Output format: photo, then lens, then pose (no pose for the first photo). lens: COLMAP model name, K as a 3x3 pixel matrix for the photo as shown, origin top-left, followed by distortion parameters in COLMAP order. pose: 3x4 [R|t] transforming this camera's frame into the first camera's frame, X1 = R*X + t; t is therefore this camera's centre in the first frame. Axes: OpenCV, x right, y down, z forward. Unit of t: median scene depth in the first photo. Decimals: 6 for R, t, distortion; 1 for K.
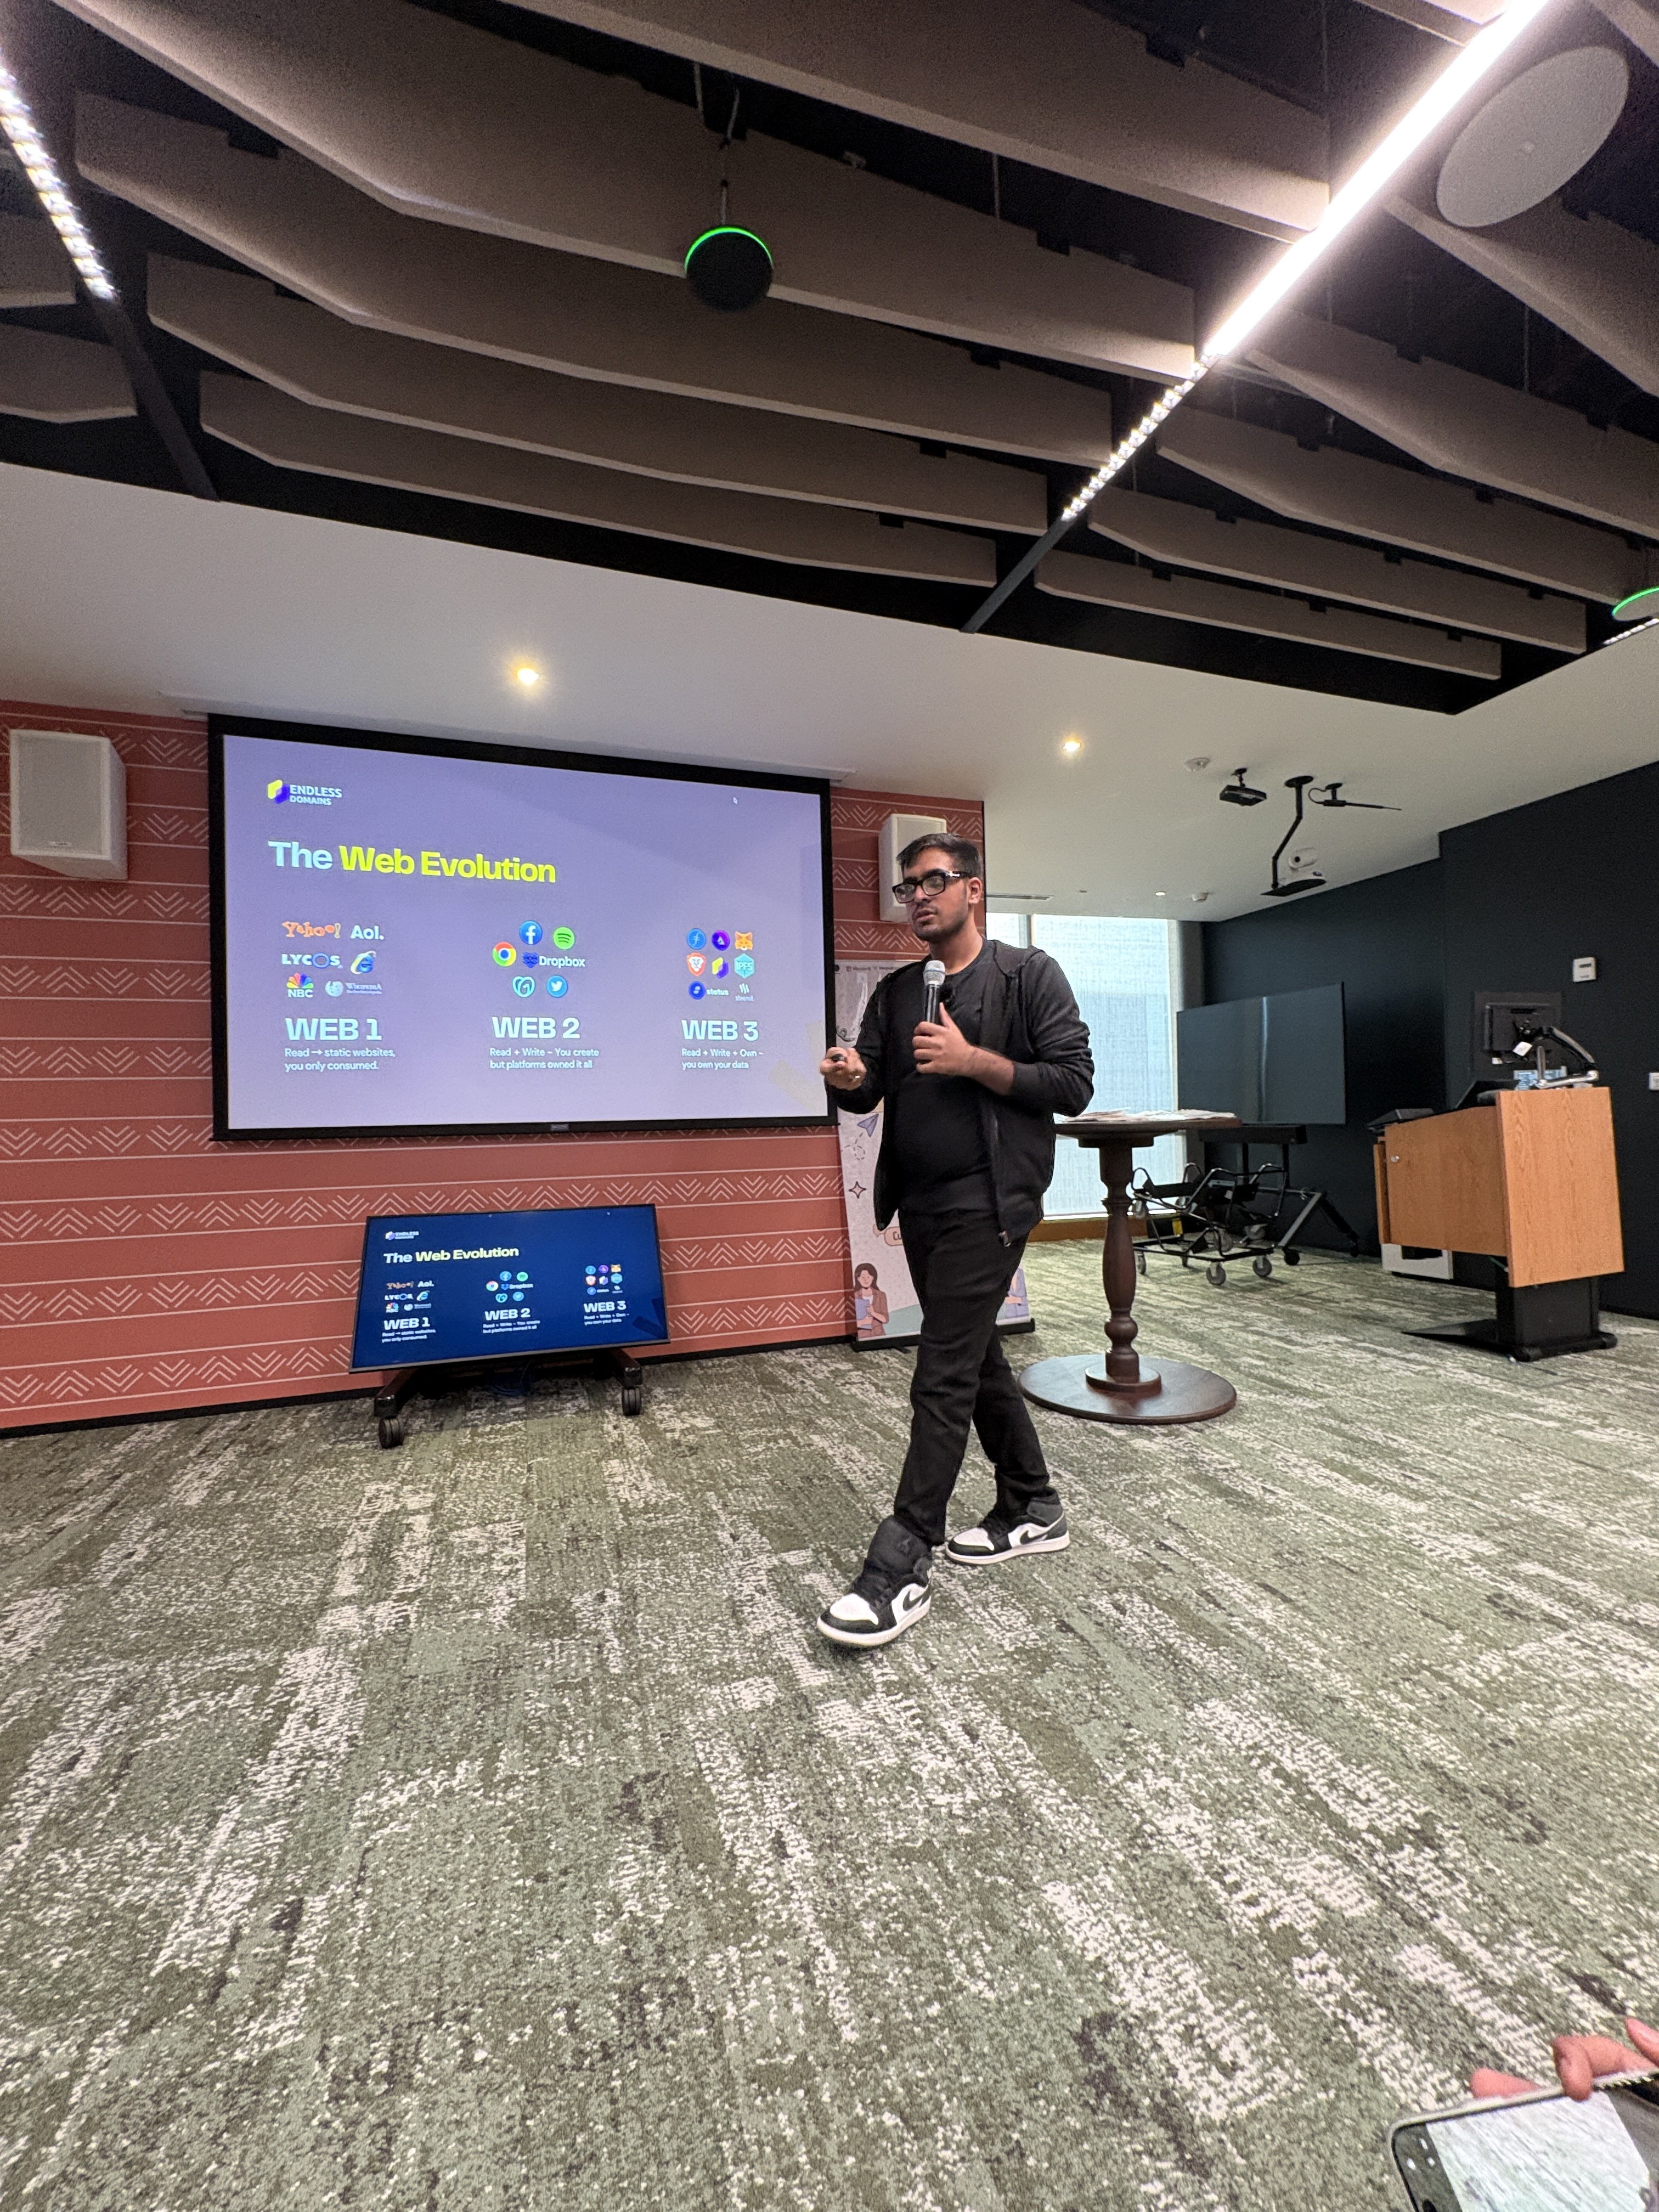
lens RADIAL K [[880.0, 0, 829.5], [0, 880.0, 1106.0], [0, 0, 1]] dist [-0.000139, -0.000093]
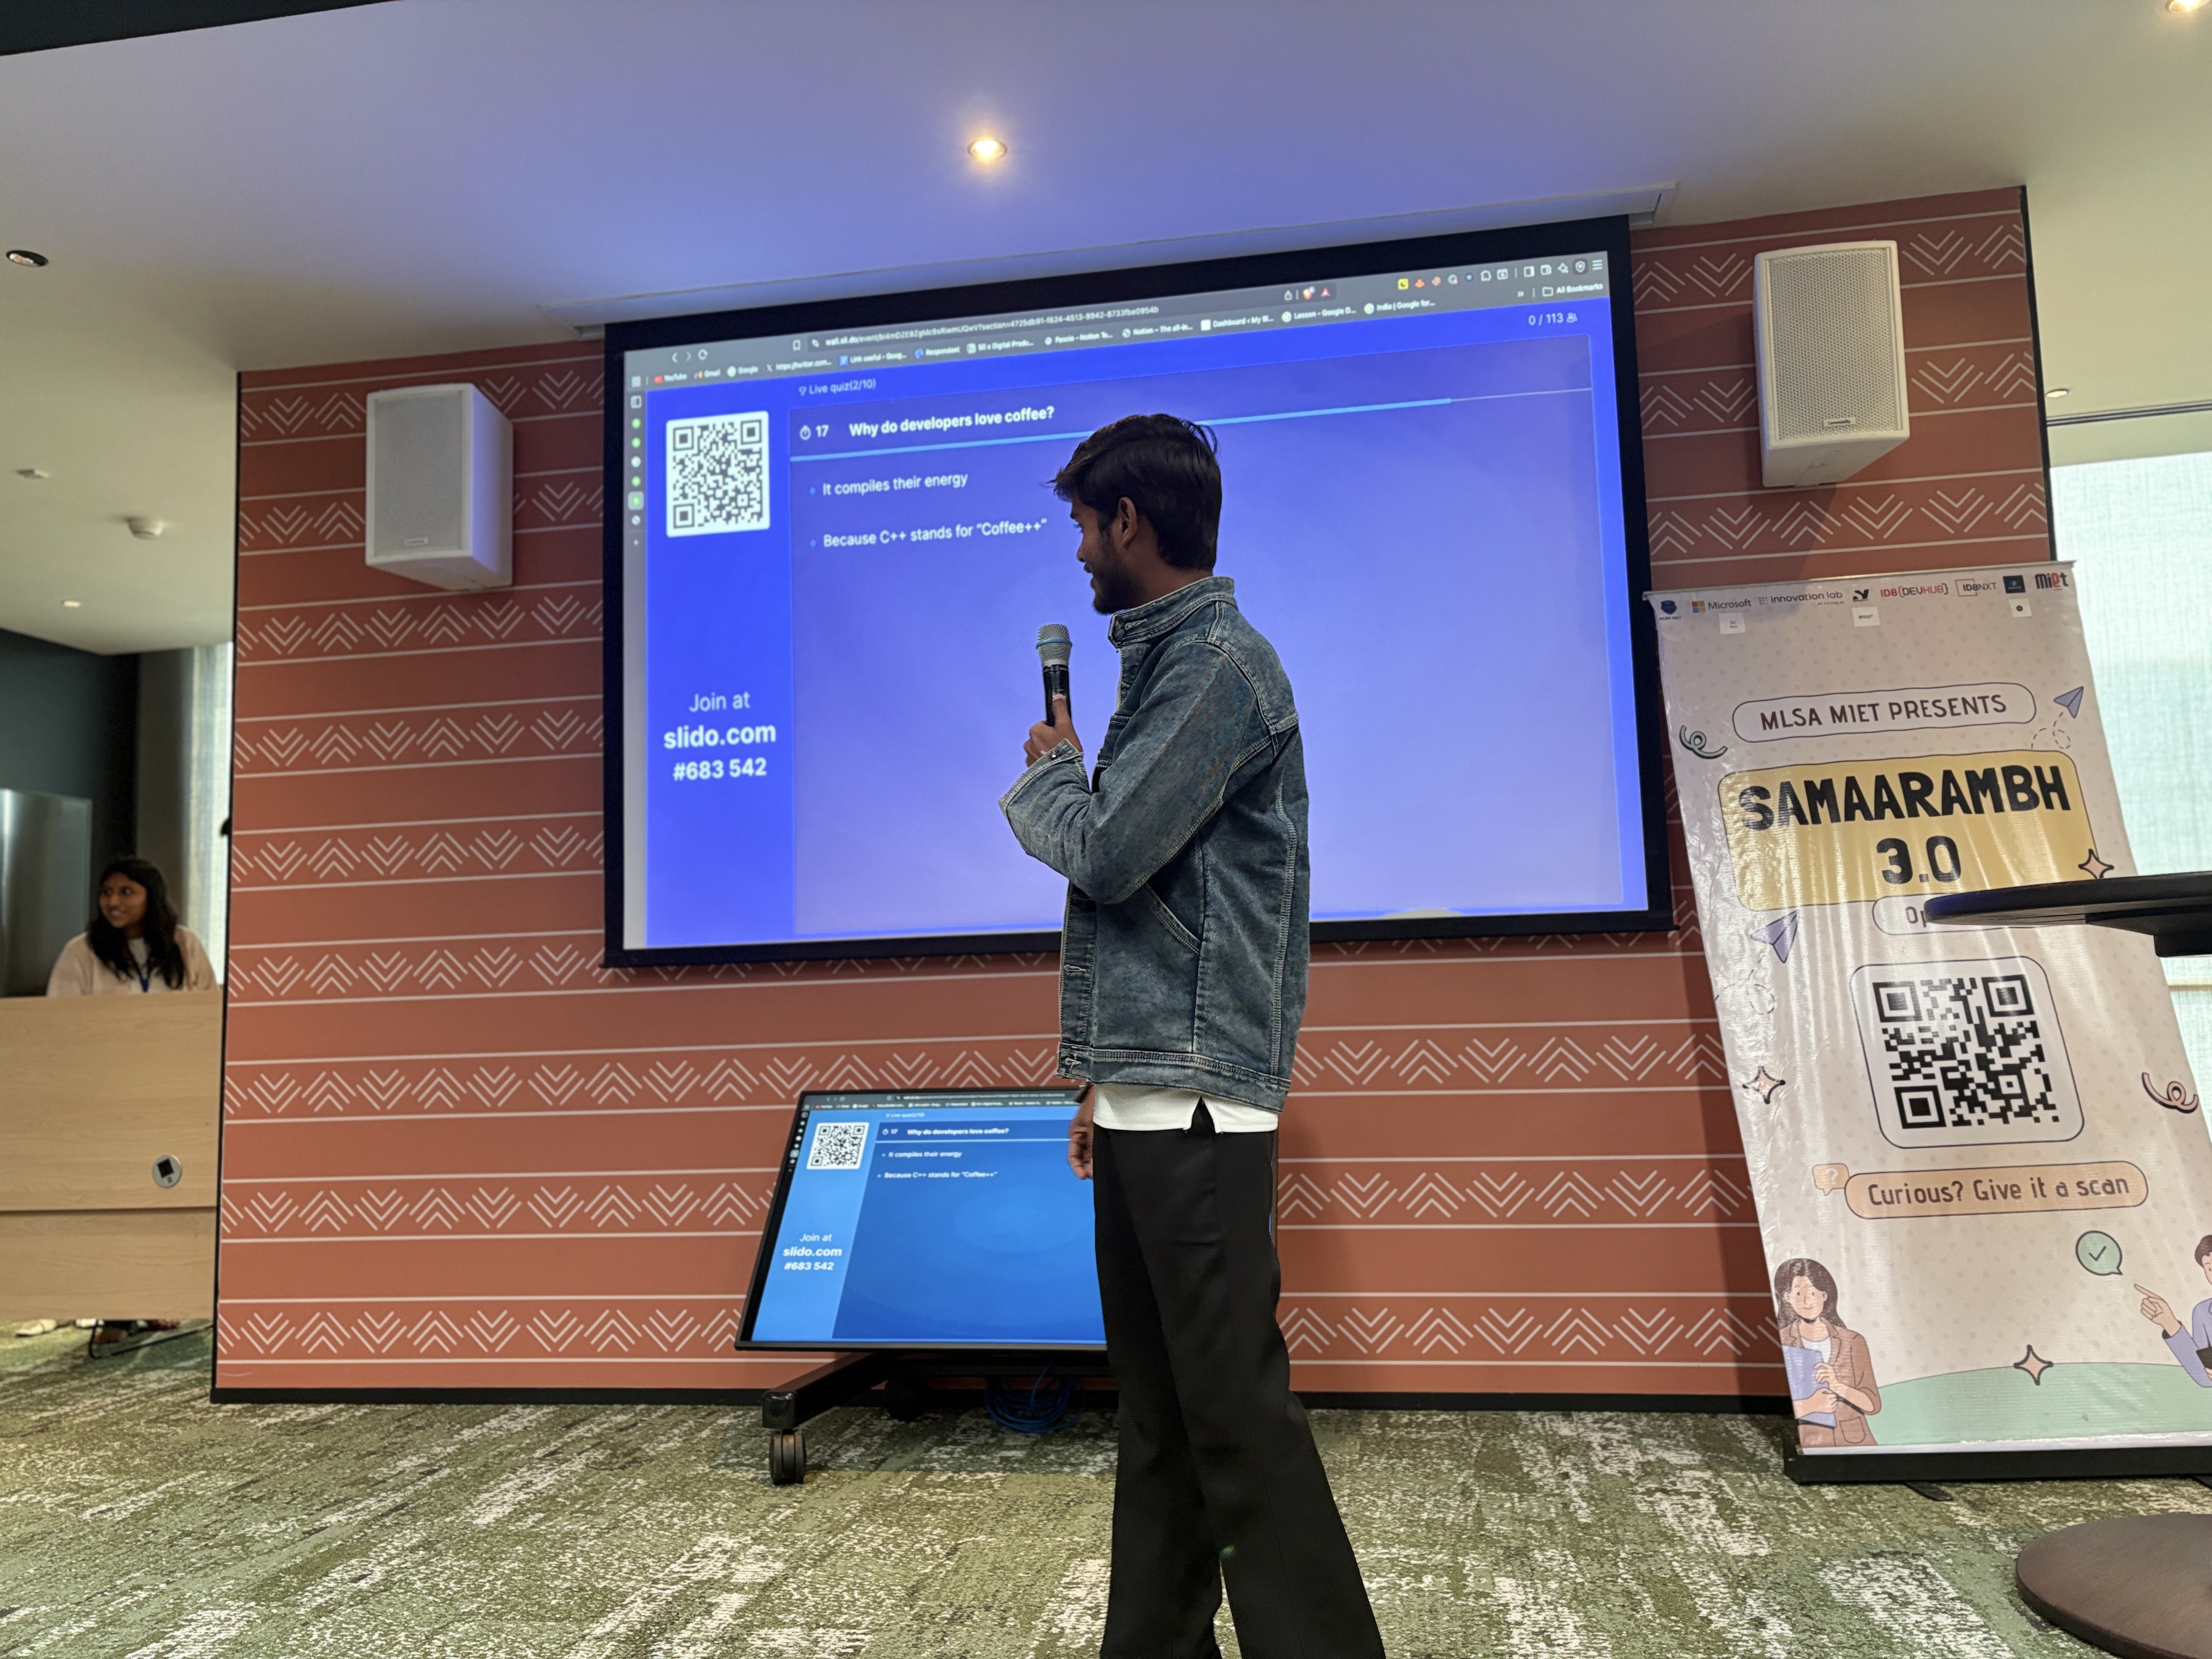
lens RADIAL K [[1670.5, 0, 1106.2], [0, 1670.5, 842.5], [0, 0, 1]] dist [0.060948, -0.078257]
pose [[0.876889, -0.049879, -0.478098, 0.219656], [0.015466, 0.997014, -0.075651, 0.047441], [0.480445, 0.058943, 0.875042, 0.092915]]
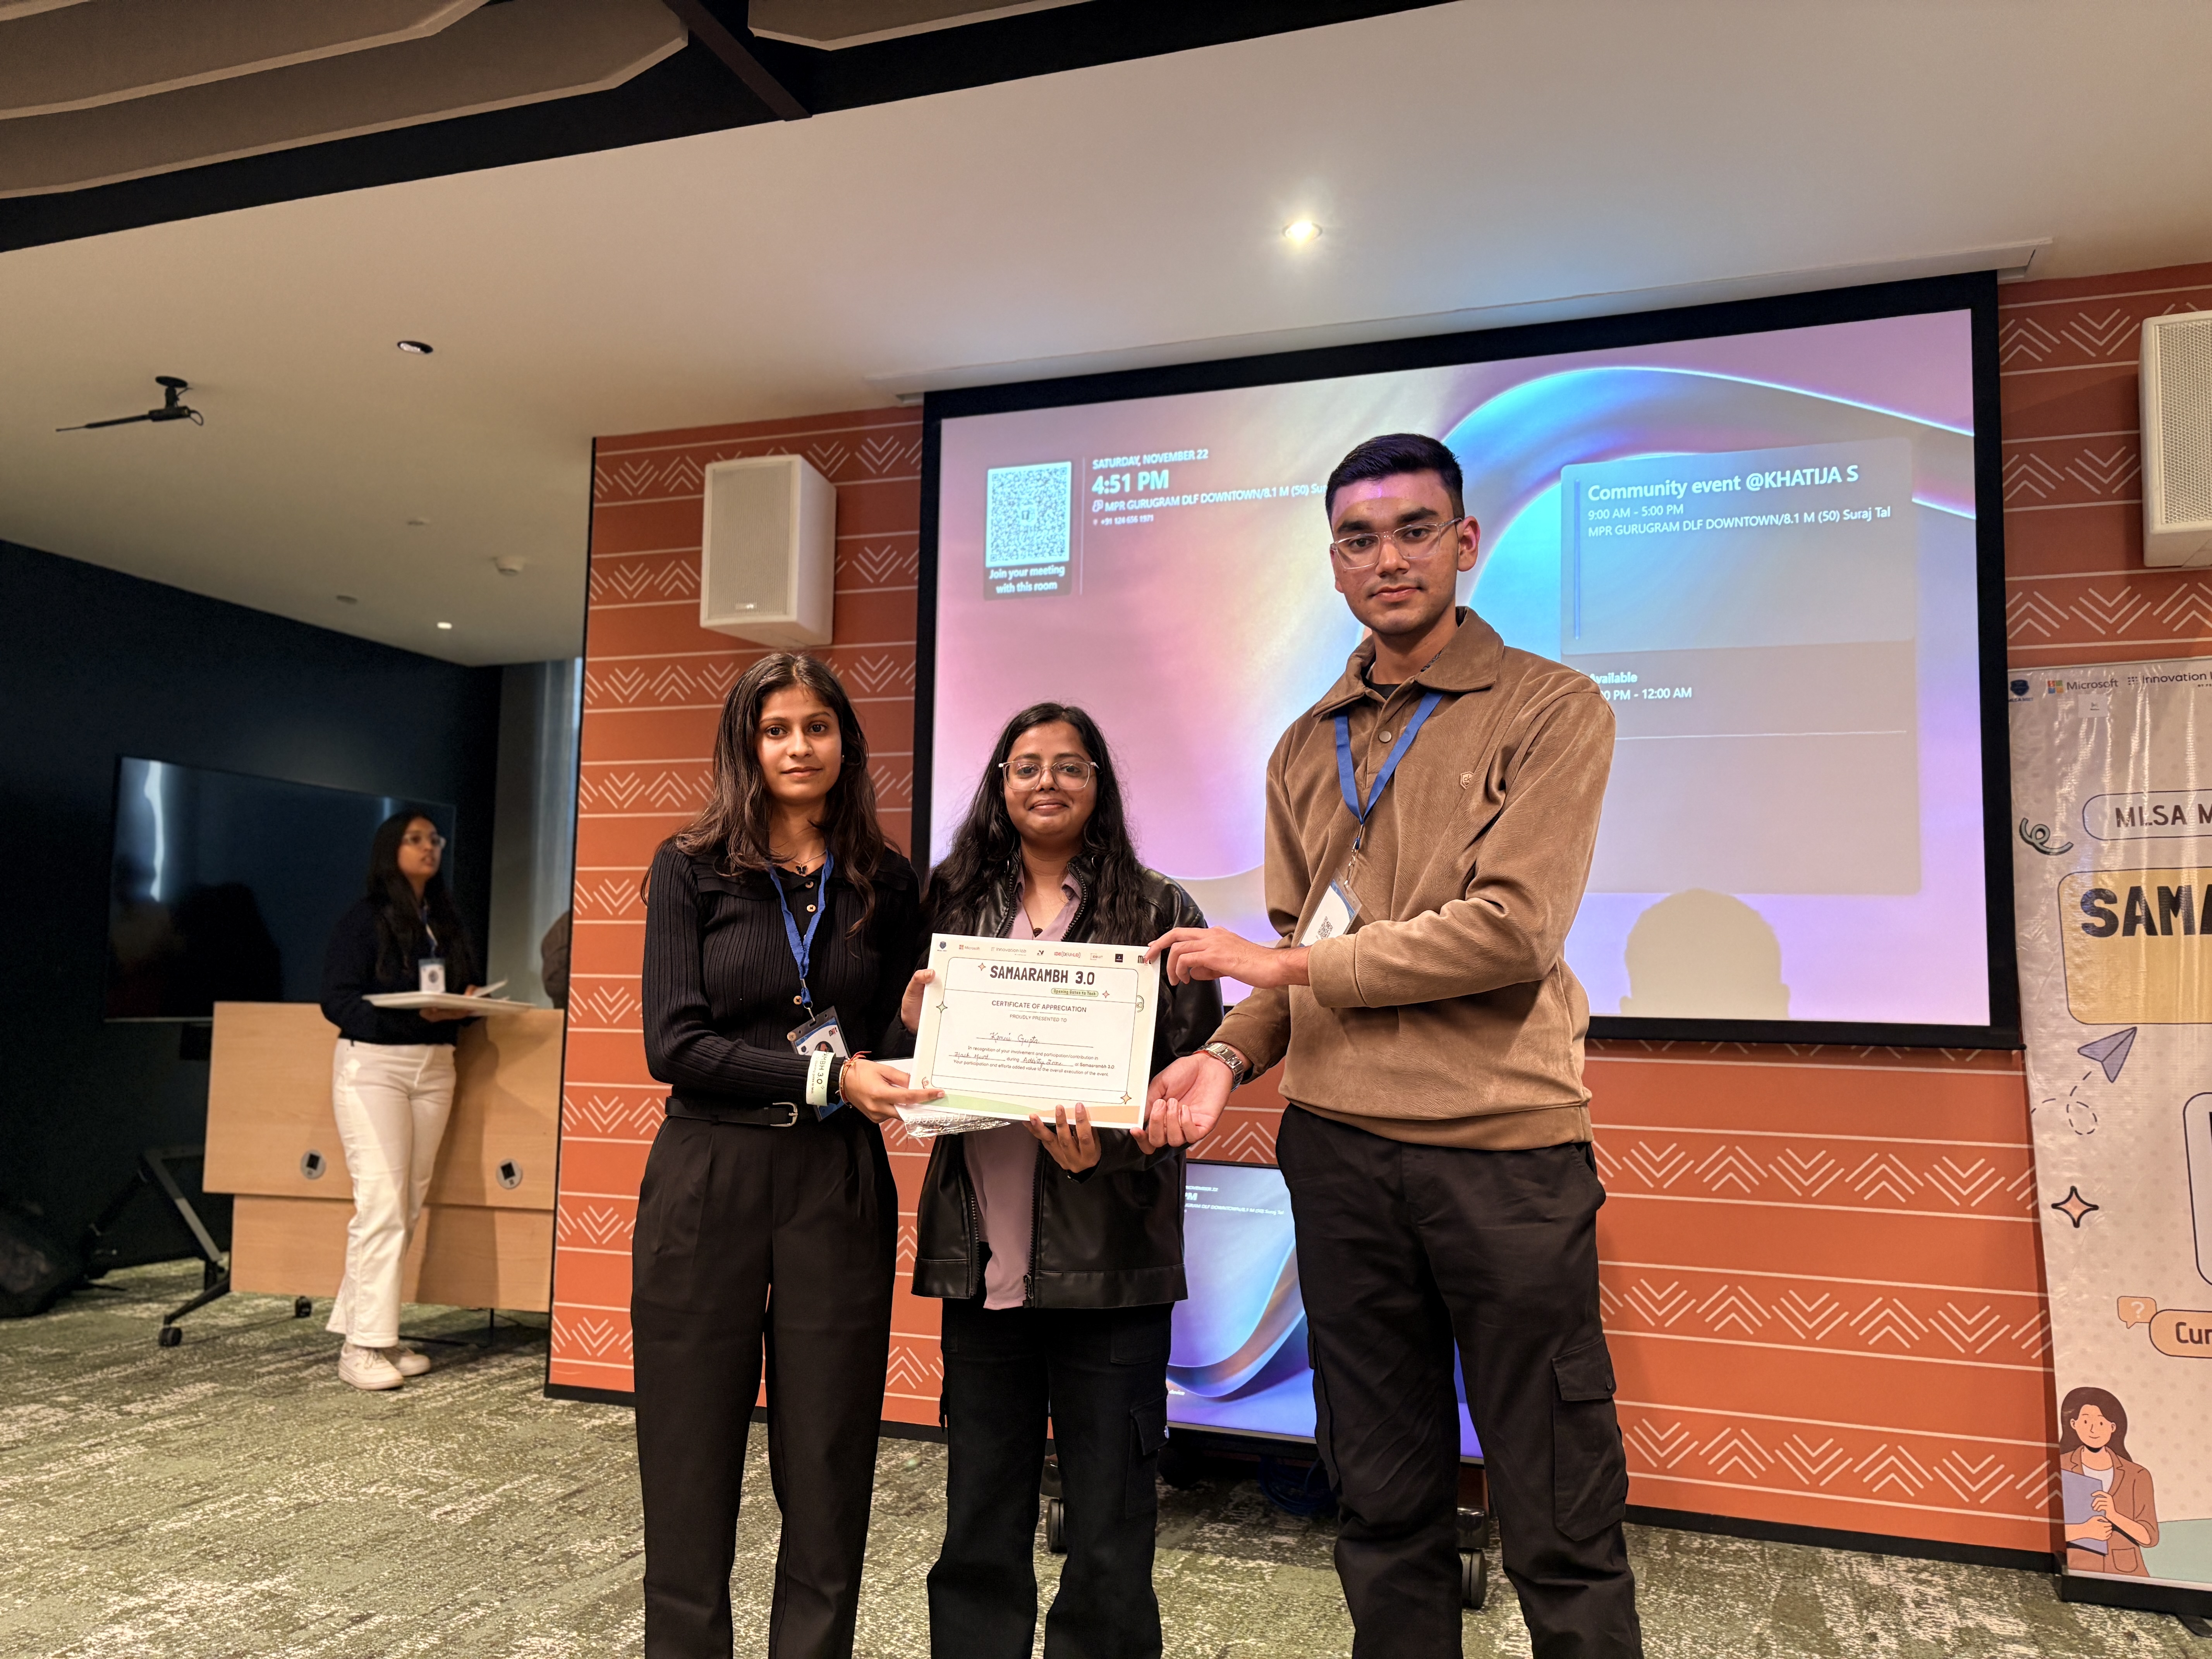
lens RADIAL K [[1670.5, 0, 1106.2], [0, 1670.5, 842.5], [0, 0, 1]] dist [0.060948, -0.078257]
pose [[0.783837, -0.015562, -0.620771, 0.219138], [-0.028609, 0.997719, -0.061136, -0.020129], [0.620307, 0.065680, 0.781604, 0.087496]]
